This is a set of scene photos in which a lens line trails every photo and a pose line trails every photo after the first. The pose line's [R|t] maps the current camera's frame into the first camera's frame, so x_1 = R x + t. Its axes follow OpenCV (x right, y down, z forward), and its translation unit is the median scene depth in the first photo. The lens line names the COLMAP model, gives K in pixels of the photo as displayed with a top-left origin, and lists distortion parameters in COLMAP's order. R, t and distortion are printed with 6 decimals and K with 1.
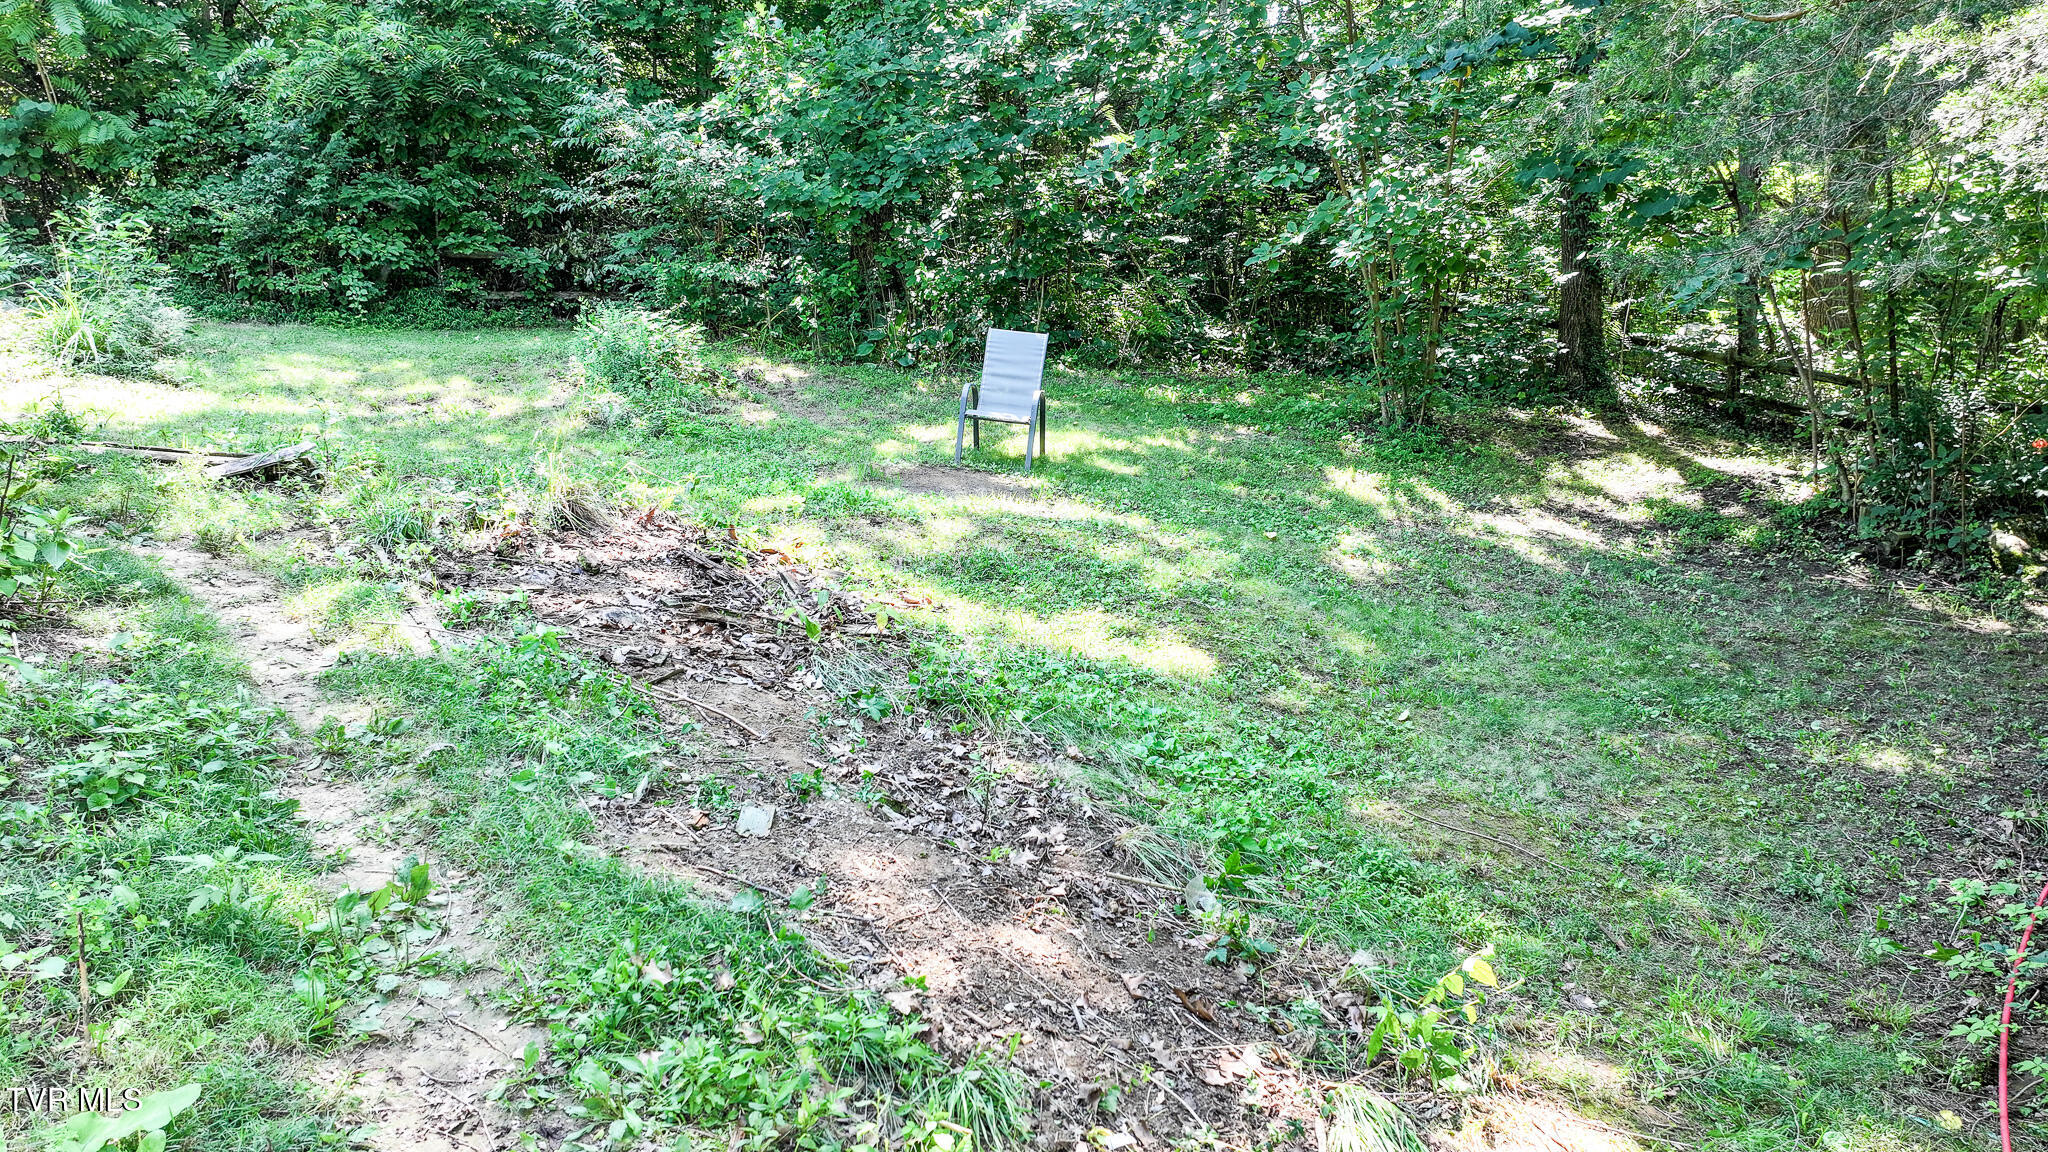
lens RADIAL K [[1448.2, 0, 1025.3], [0, 1448.2, 575.5], [0, 0, 1]] dist [-0.003040, 0.021071]
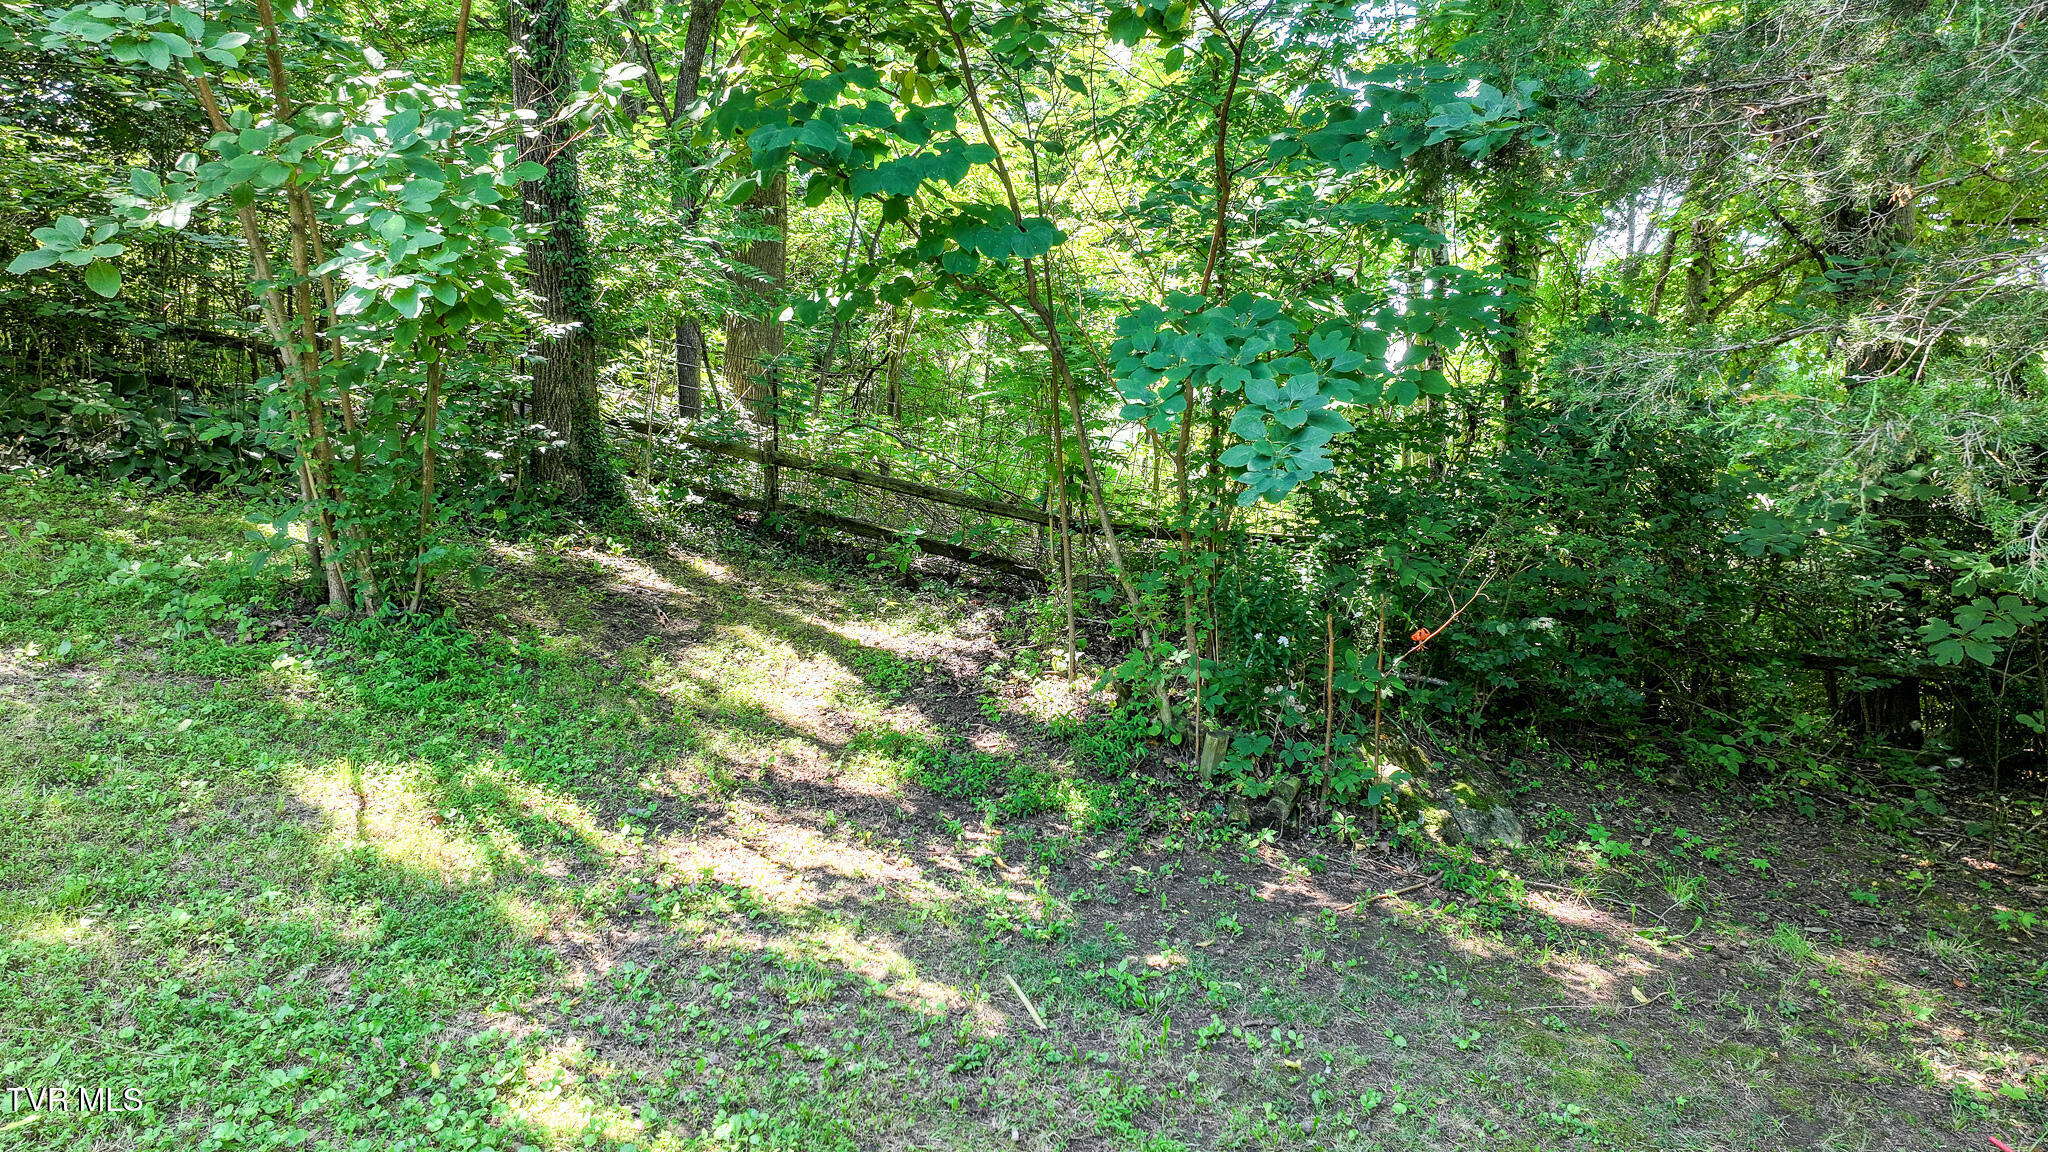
lens RADIAL K [[1448.2, 0, 1022.8], [0, 1448.2, 571.9], [0, 0, 1]] dist [-0.003040, 0.021071]
pose [[0.657804, -0.064233, 0.750445, 0.027726], [0.076219, 0.996919, 0.018519, -0.095241], [-0.749323, 0.045017, 0.660673, 0.432171]]
